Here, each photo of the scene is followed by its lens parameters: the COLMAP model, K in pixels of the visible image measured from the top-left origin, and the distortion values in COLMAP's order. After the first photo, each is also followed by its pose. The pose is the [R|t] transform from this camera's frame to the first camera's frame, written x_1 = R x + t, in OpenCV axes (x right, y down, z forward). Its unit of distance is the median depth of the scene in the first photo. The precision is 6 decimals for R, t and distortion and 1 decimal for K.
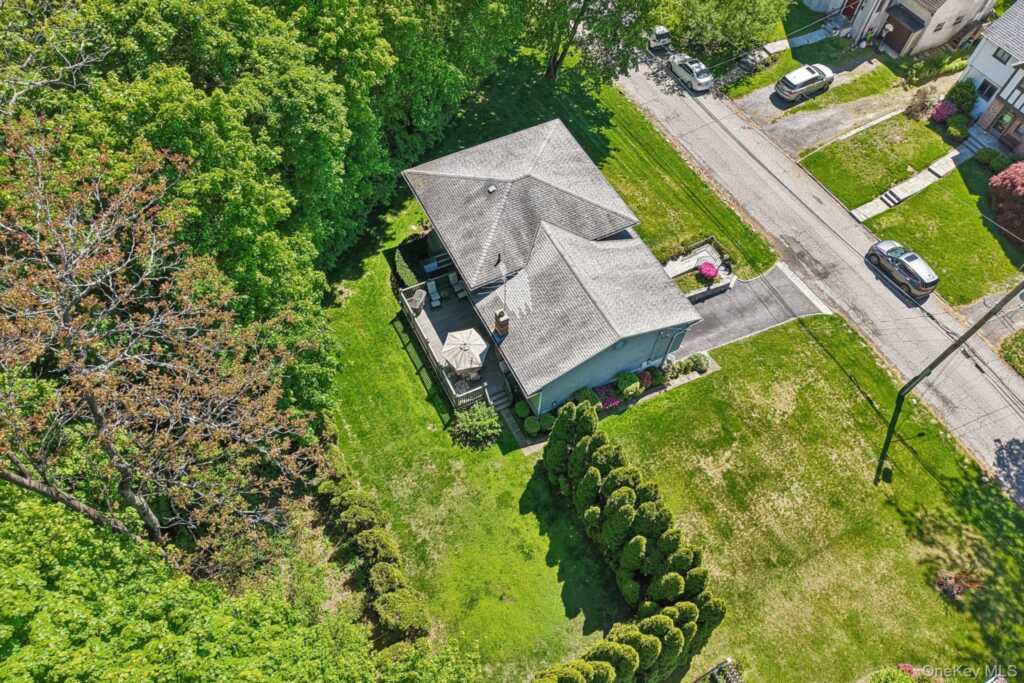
lens RADIAL K [[690.4, 0, 509.7], [0, 690.4, 338.0], [0, 0, 1]] dist [-0.002379, -0.003517]
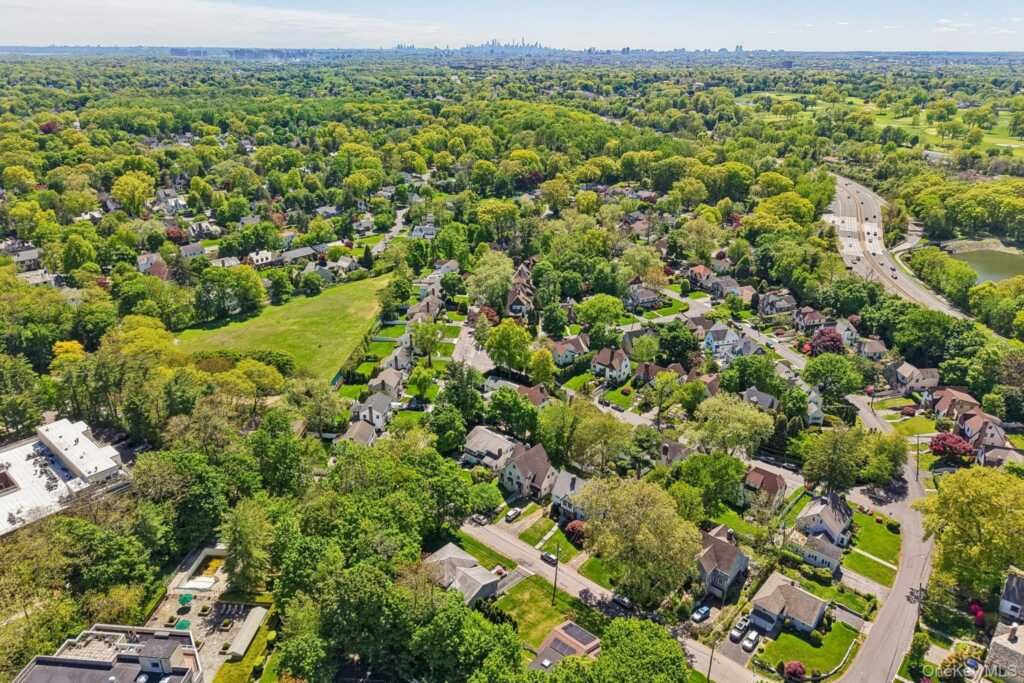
lens RADIAL K [[690.4, 0, 510.5], [0, 690.4, 338.5], [0, 0, 1]] dist [-0.002379, -0.003517]
pose [[0.933150, -0.151292, 0.326102, -0.667535], [0.307918, 0.804523, -0.507866, 0.782790], [-0.185521, 0.574328, 0.797326, -2.636986]]
